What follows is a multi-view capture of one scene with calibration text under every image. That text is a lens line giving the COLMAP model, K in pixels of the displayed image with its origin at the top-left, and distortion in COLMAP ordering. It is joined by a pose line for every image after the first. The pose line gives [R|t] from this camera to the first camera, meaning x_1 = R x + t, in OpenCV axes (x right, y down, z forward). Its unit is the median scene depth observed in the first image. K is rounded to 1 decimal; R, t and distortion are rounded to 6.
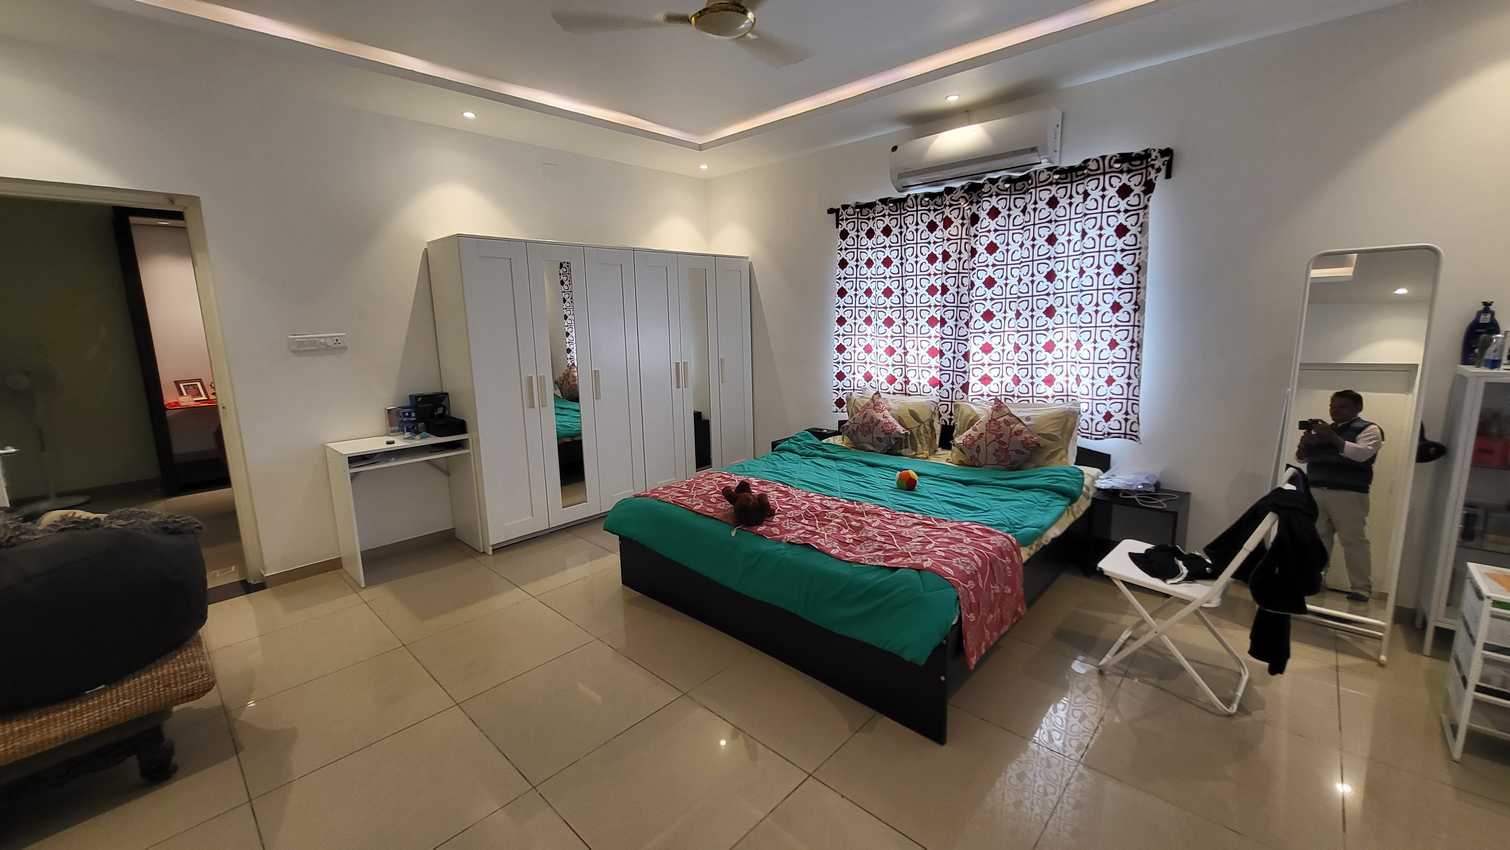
lens RADIAL K [[593.3, 0, 756.8], [0, 593.3, 419.3], [0, 0, 1]] dist [0.001069, 0.000008]
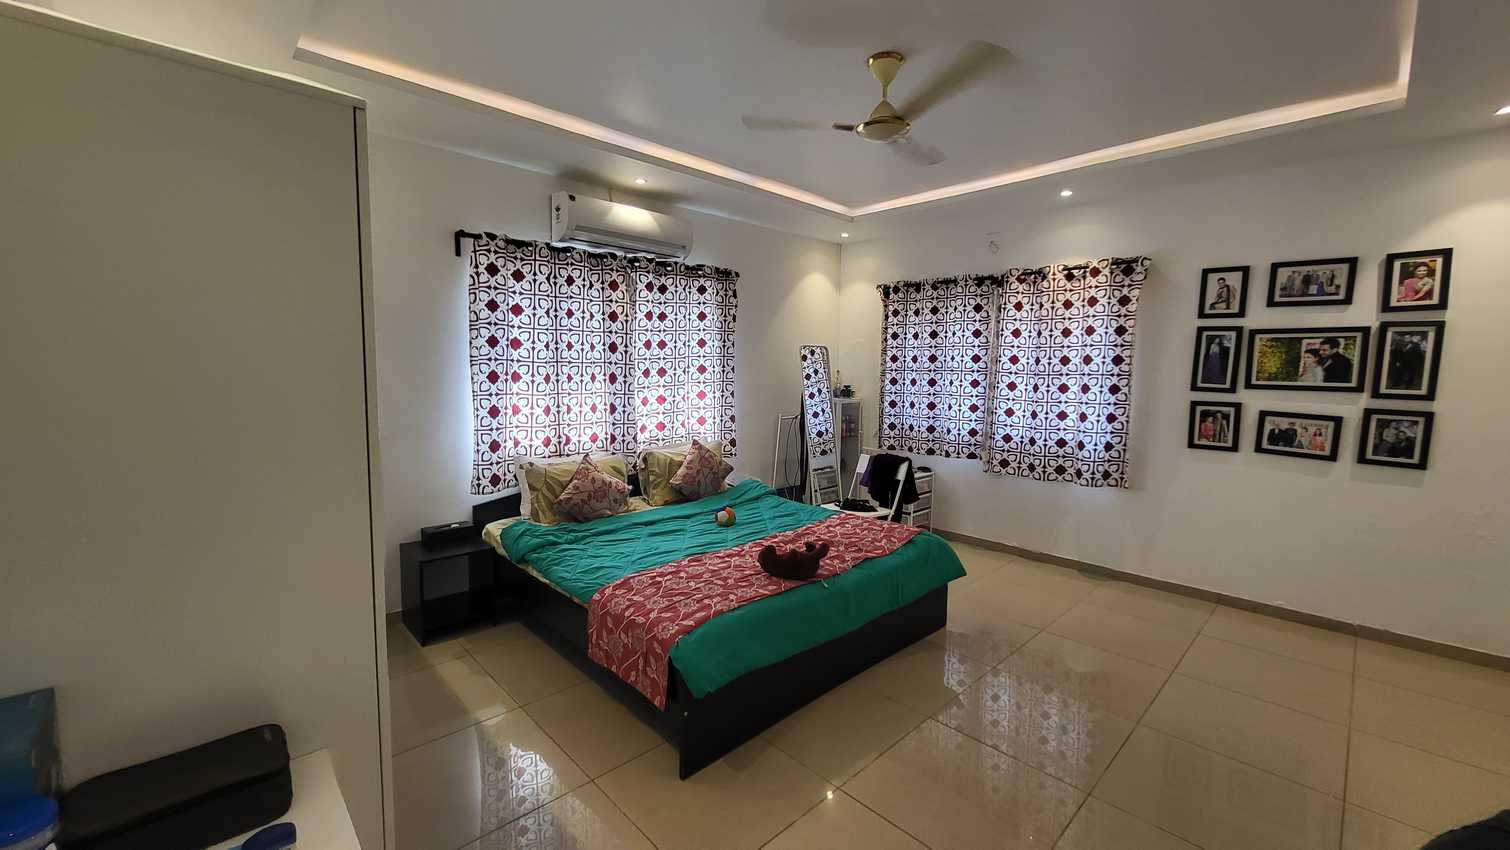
lens RADIAL K [[593.3, 0, 756.8], [0, 593.3, 419.3], [0, 0, 1]] dist [0.001069, 0.000008]
pose [[0.054914, -0.066077, 0.996302, -0.824731], [0.157667, 0.985864, 0.056694, -0.129967], [-0.985964, 0.153971, 0.064556, 0.802618]]
